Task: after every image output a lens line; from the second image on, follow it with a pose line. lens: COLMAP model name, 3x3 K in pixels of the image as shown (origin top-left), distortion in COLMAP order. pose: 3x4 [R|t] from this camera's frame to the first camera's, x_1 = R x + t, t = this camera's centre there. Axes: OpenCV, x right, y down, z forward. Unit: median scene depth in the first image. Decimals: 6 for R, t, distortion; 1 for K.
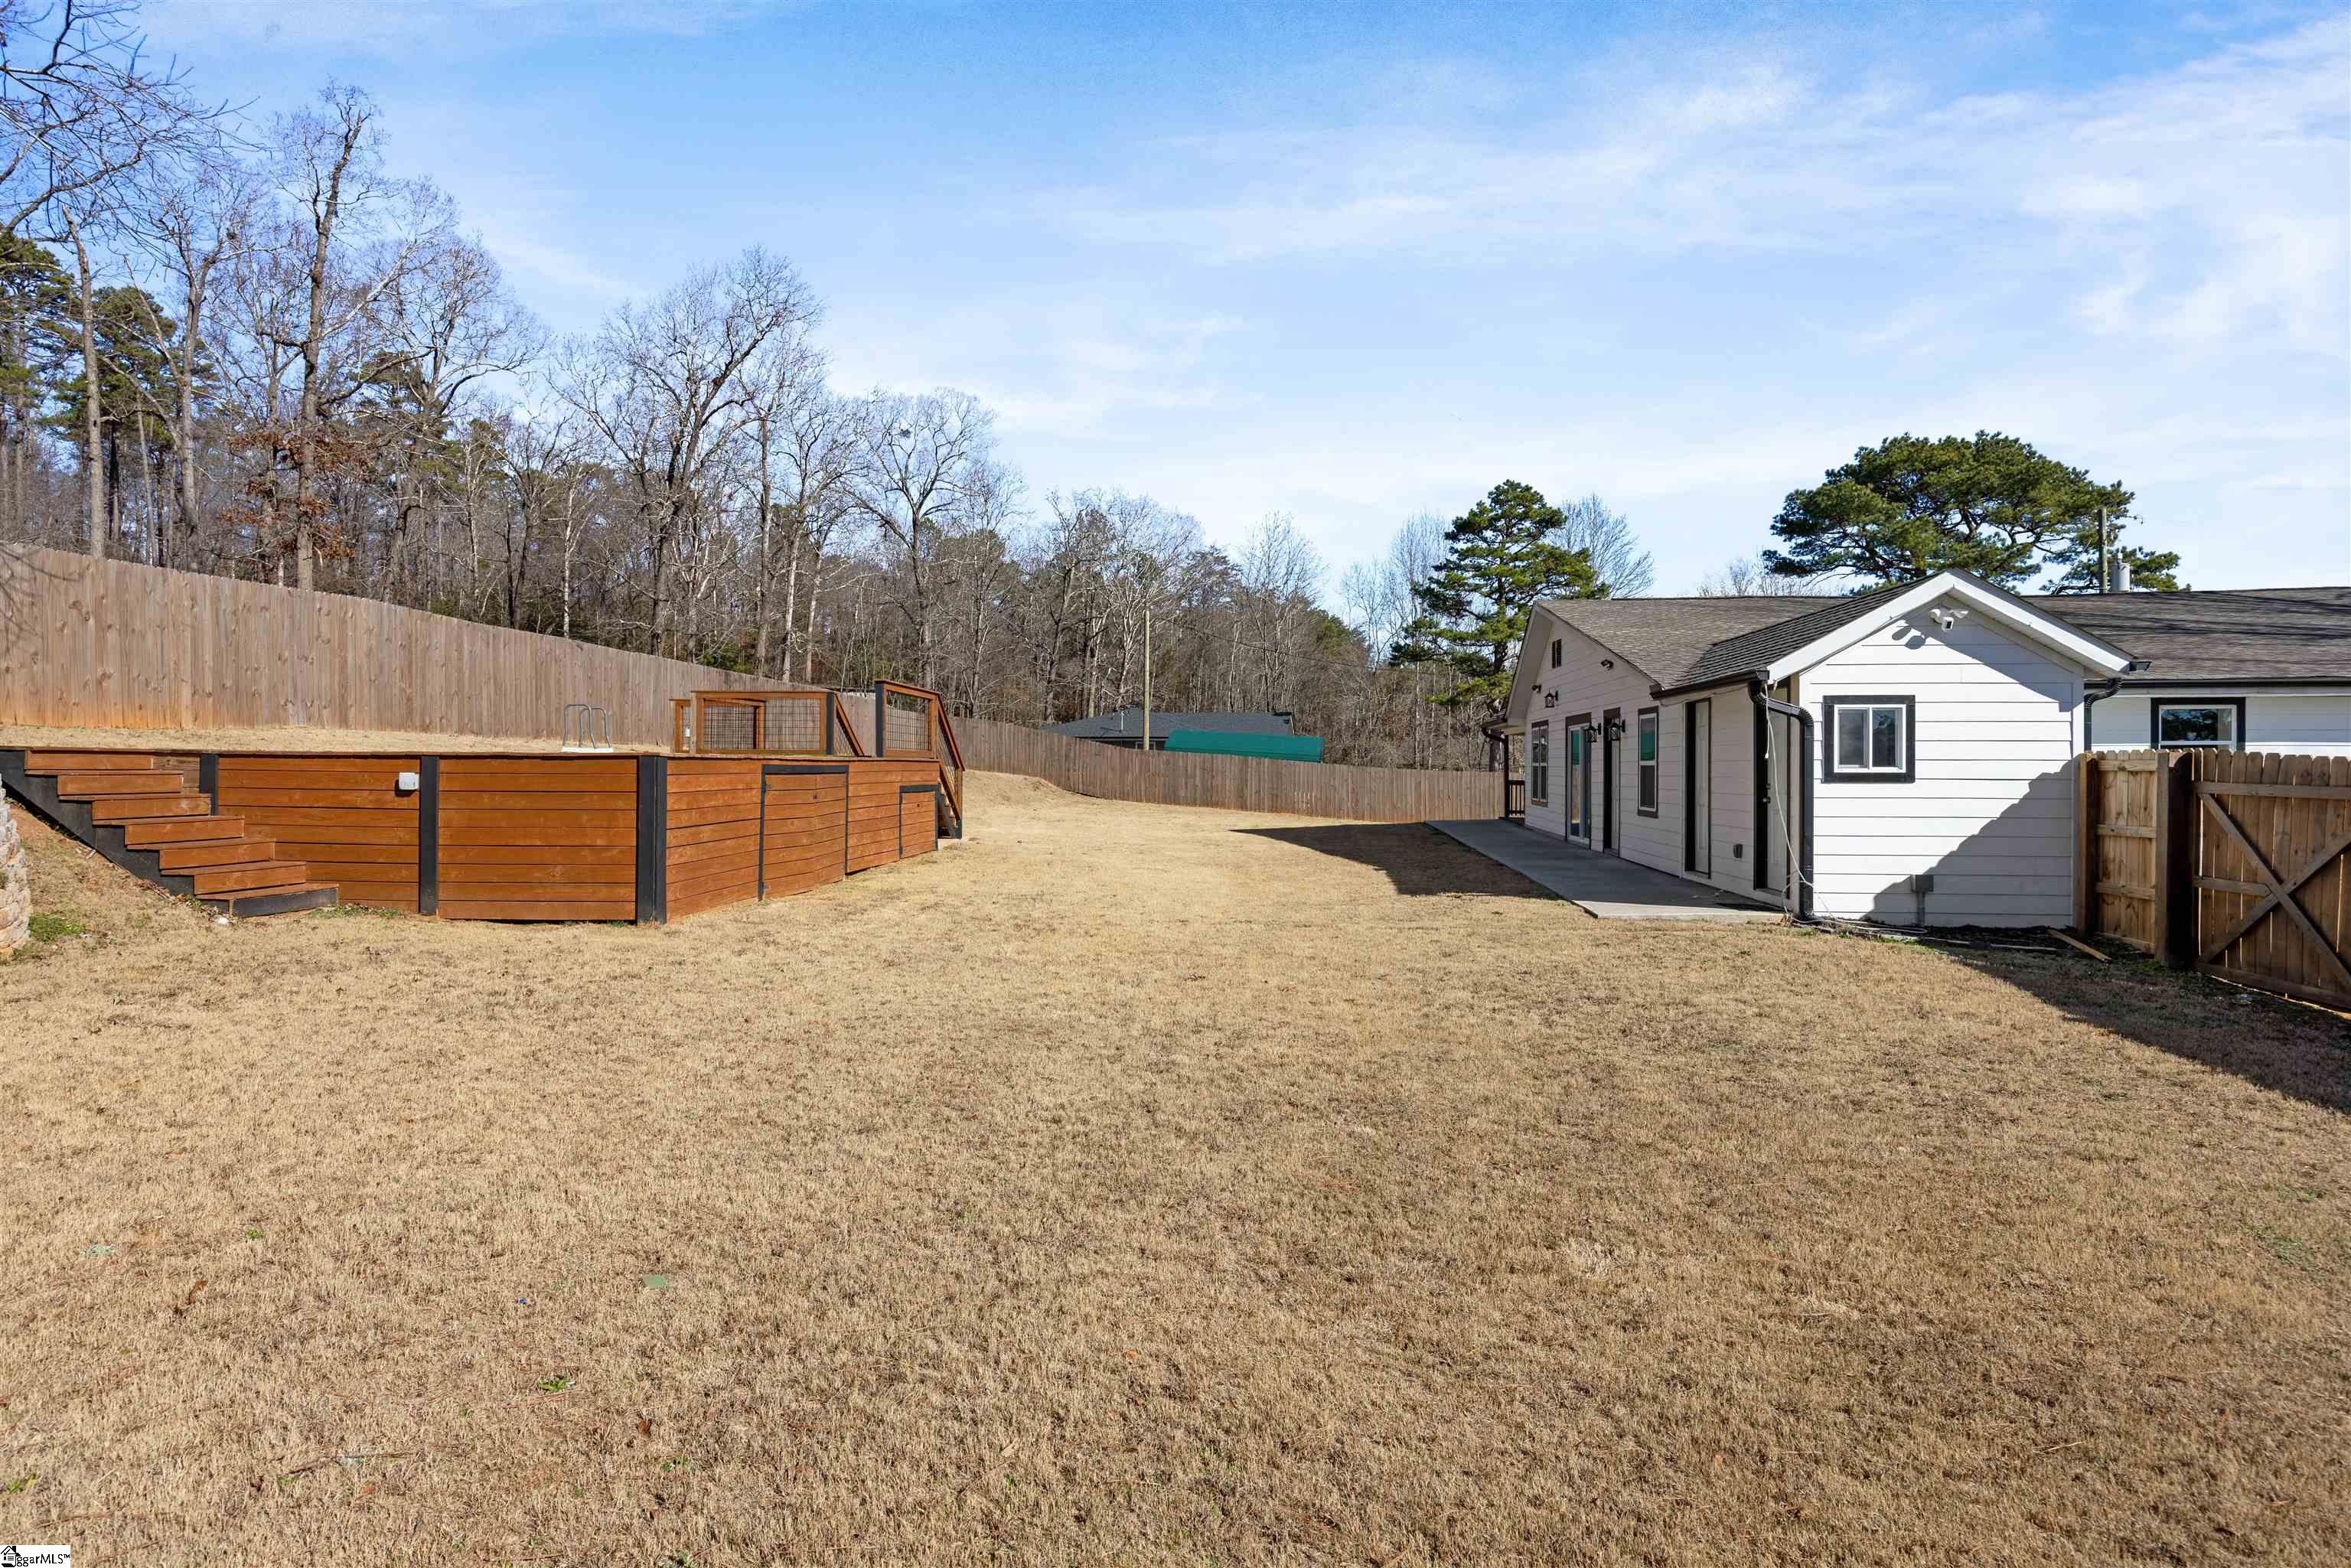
lens RADIAL K [[1295.8, 0, 1206.2], [0, 1295.8, 738.5], [0, 0, 1]] dist [0.017556, 0.002305]
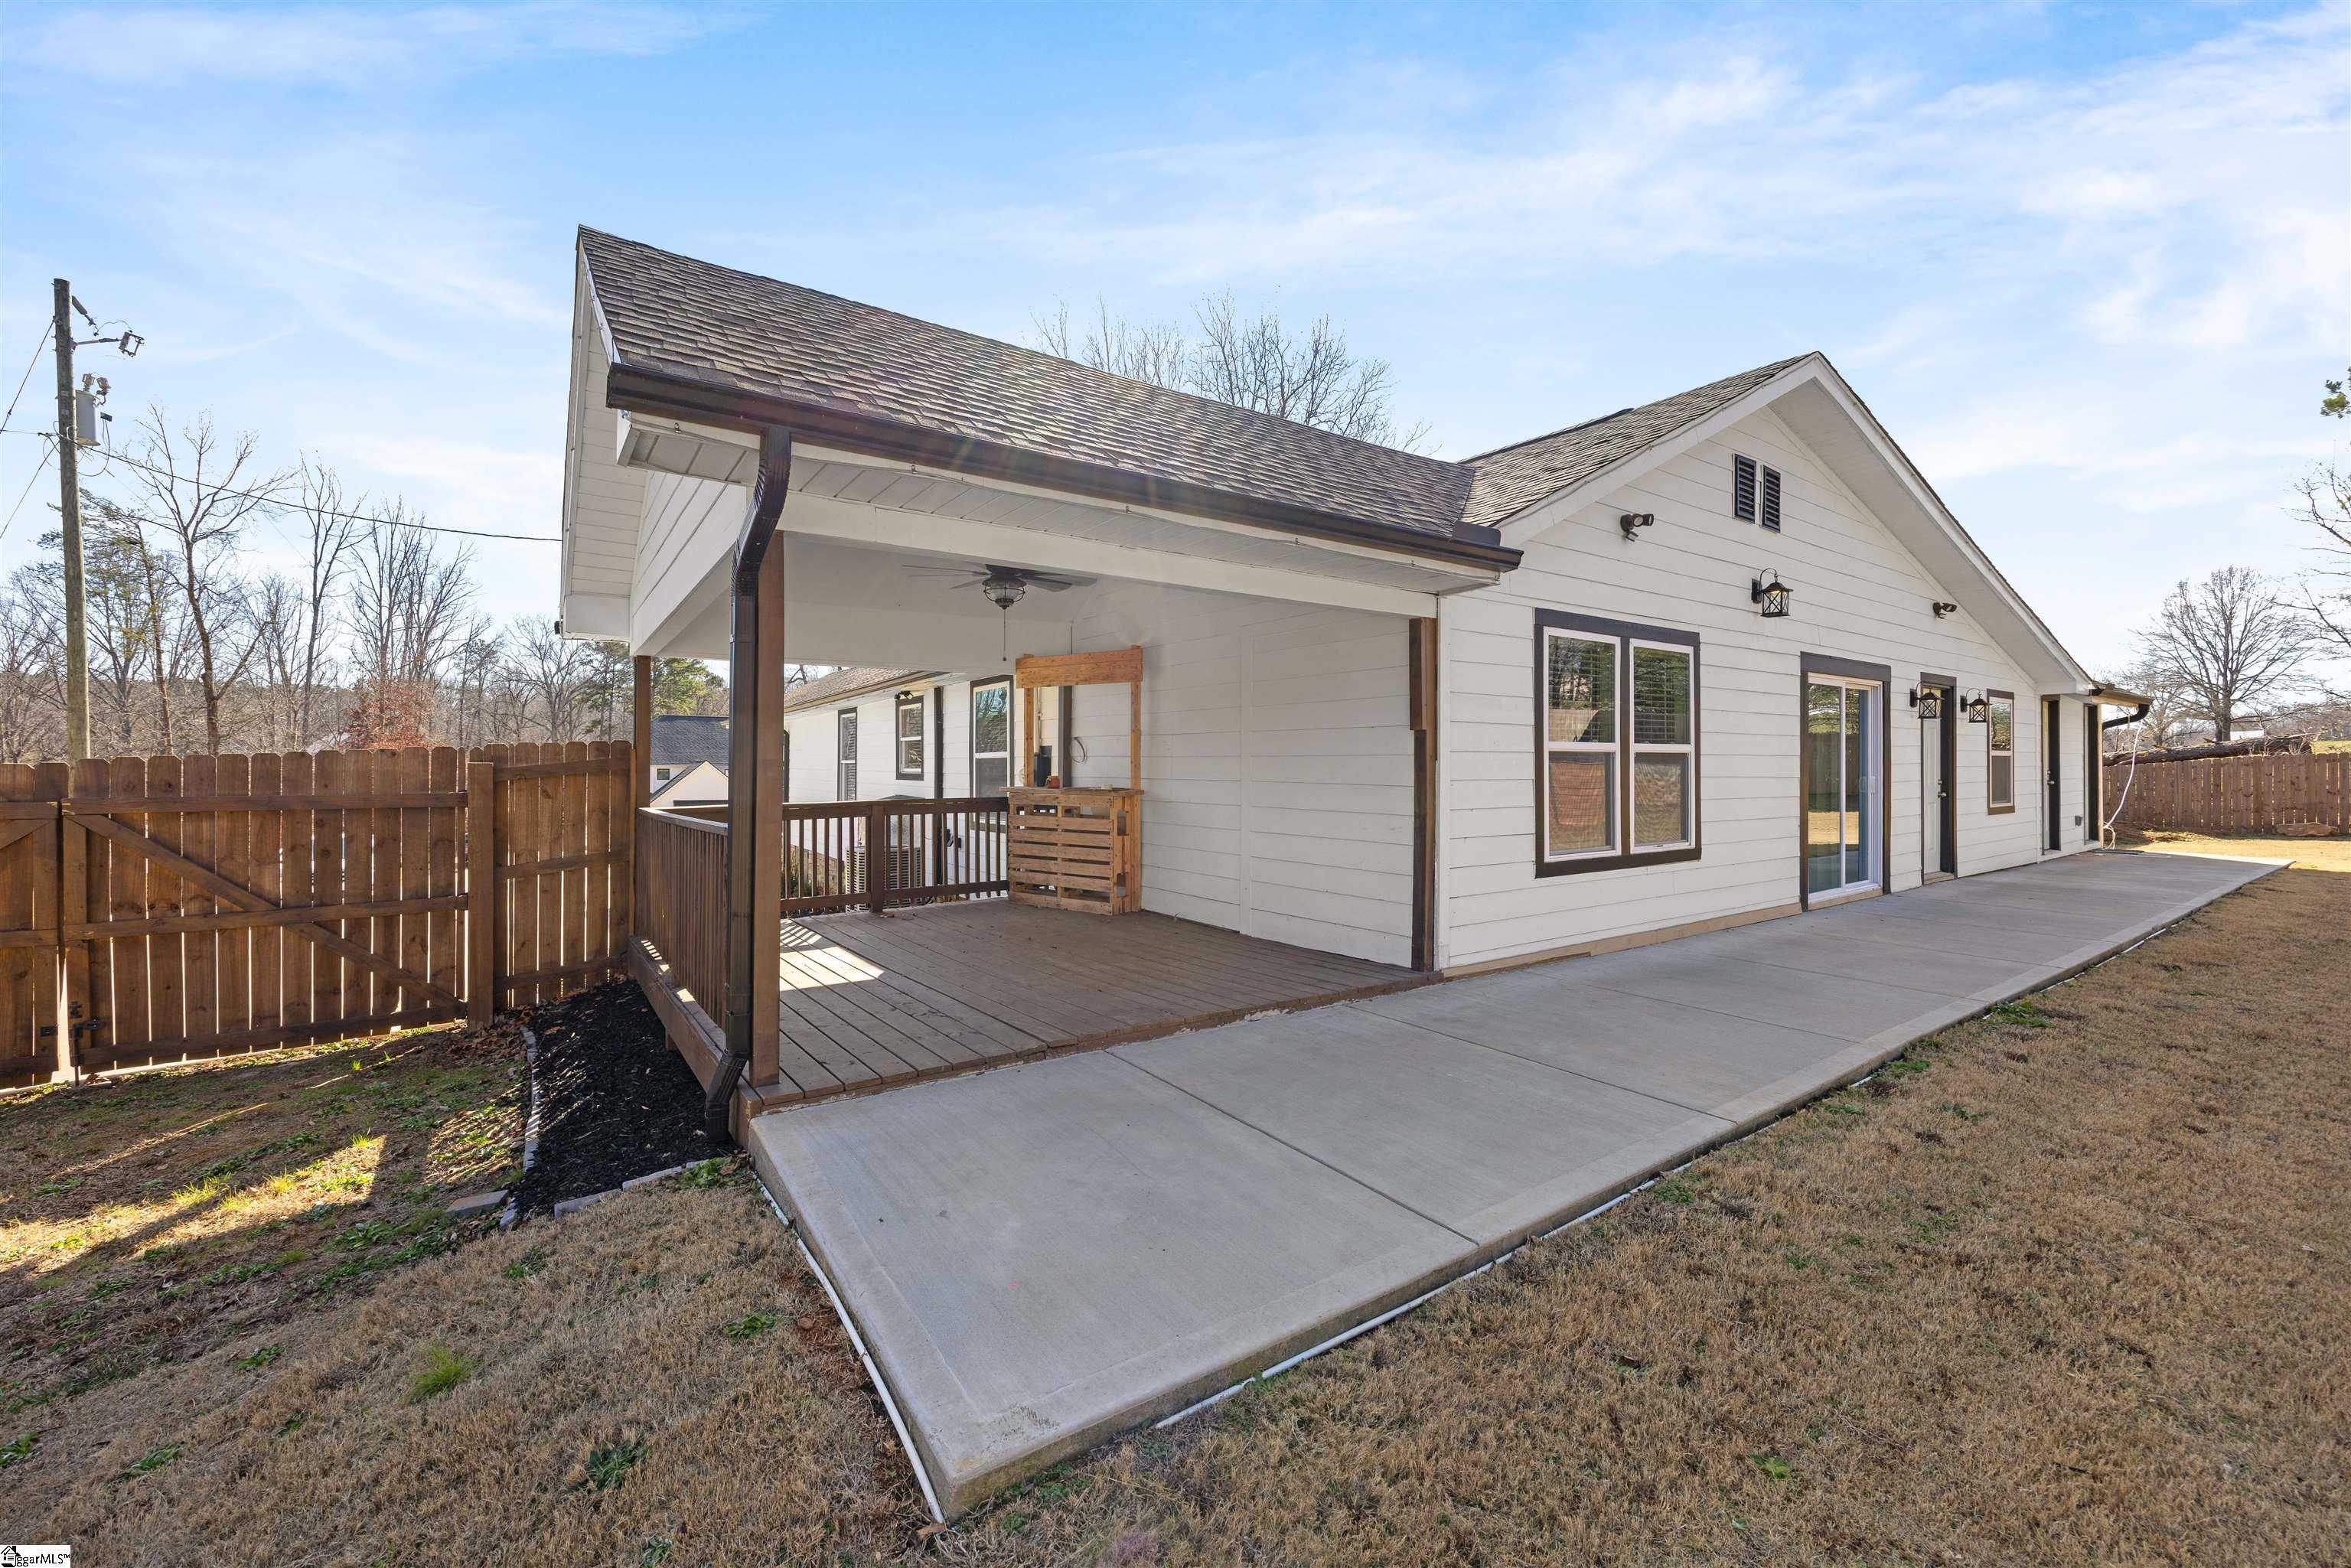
lens RADIAL K [[908.8, 0, 1165.0], [0, 908.8, 774.4], [0, 0, 1]] dist [0.002194, 0.000153]
pose [[-0.648229, -0.003459, 0.761438, 0.071544], [-0.014807, 0.999858, -0.008064, 0.014195], [-0.761301, -0.016502, -0.648188, 0.568385]]
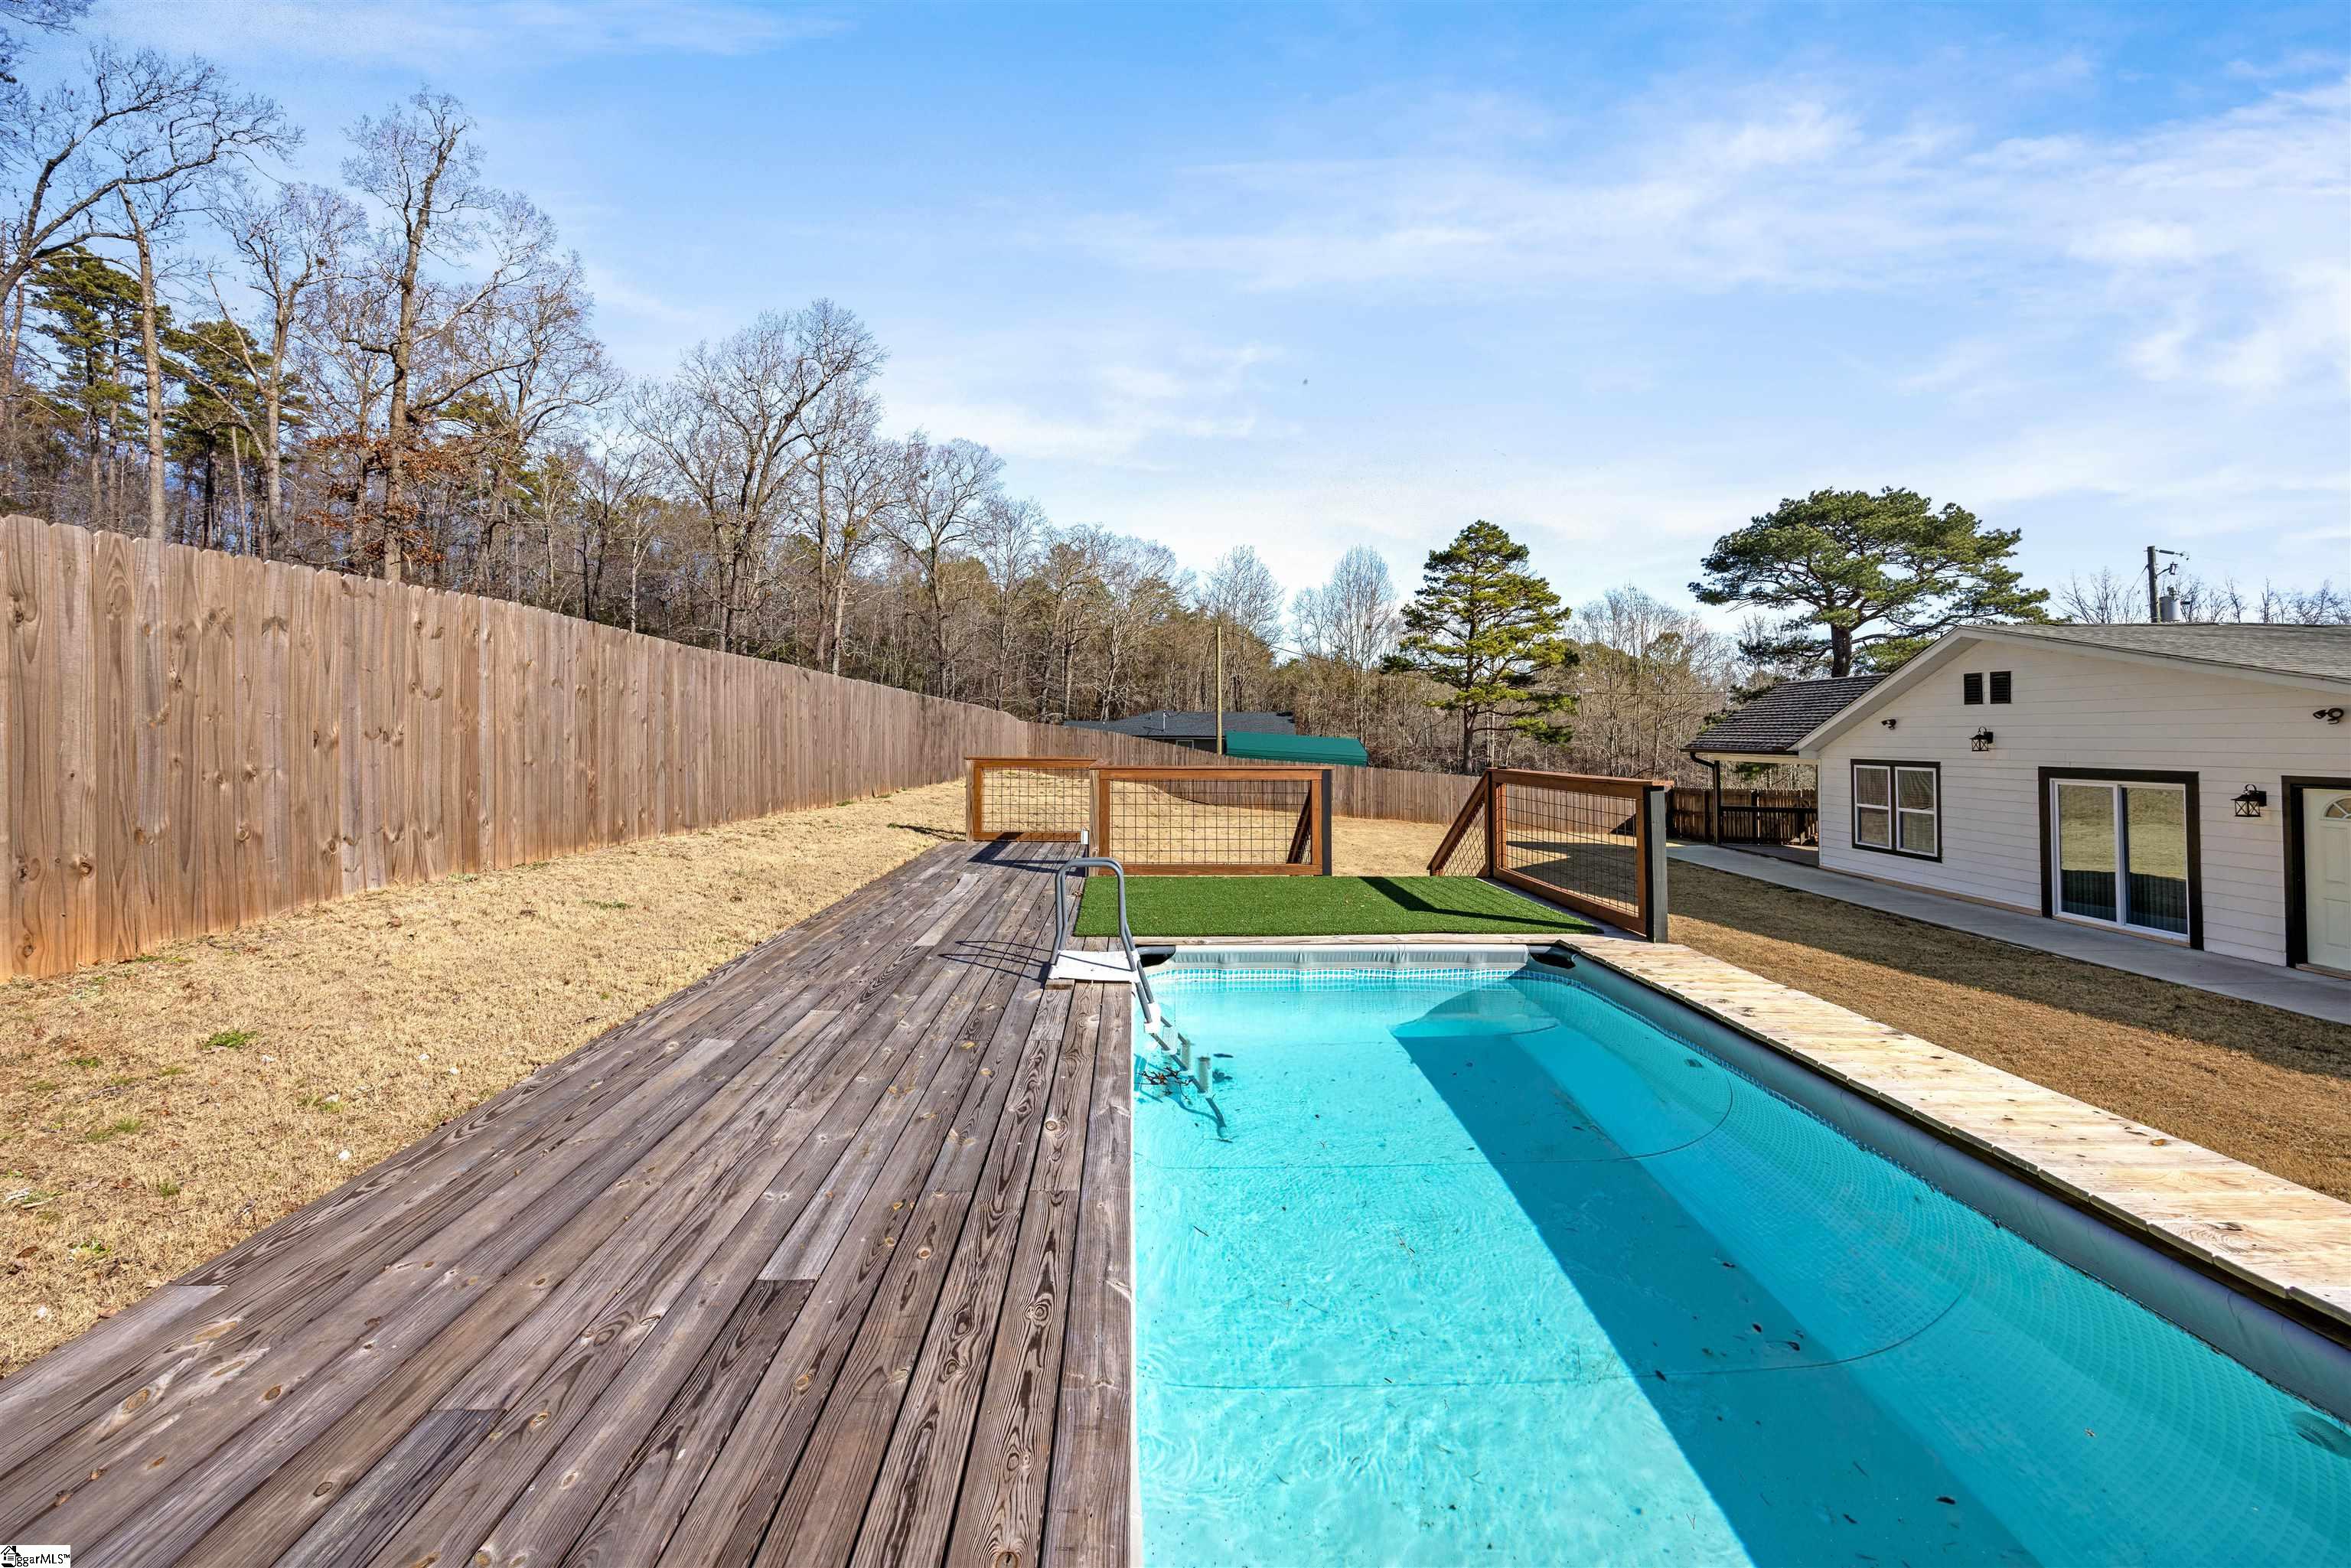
lens RADIAL K [[908.8, 0, 1182.3], [0, 908.8, 715.7], [0, 0, 1]] dist [0.002194, 0.000153]
pose [[0.994007, 0.001006, 0.109311, -0.134305], [-0.001320, 0.999995, 0.002797, -0.020354], [-0.109308, -0.002925, 0.994004, 0.196473]]
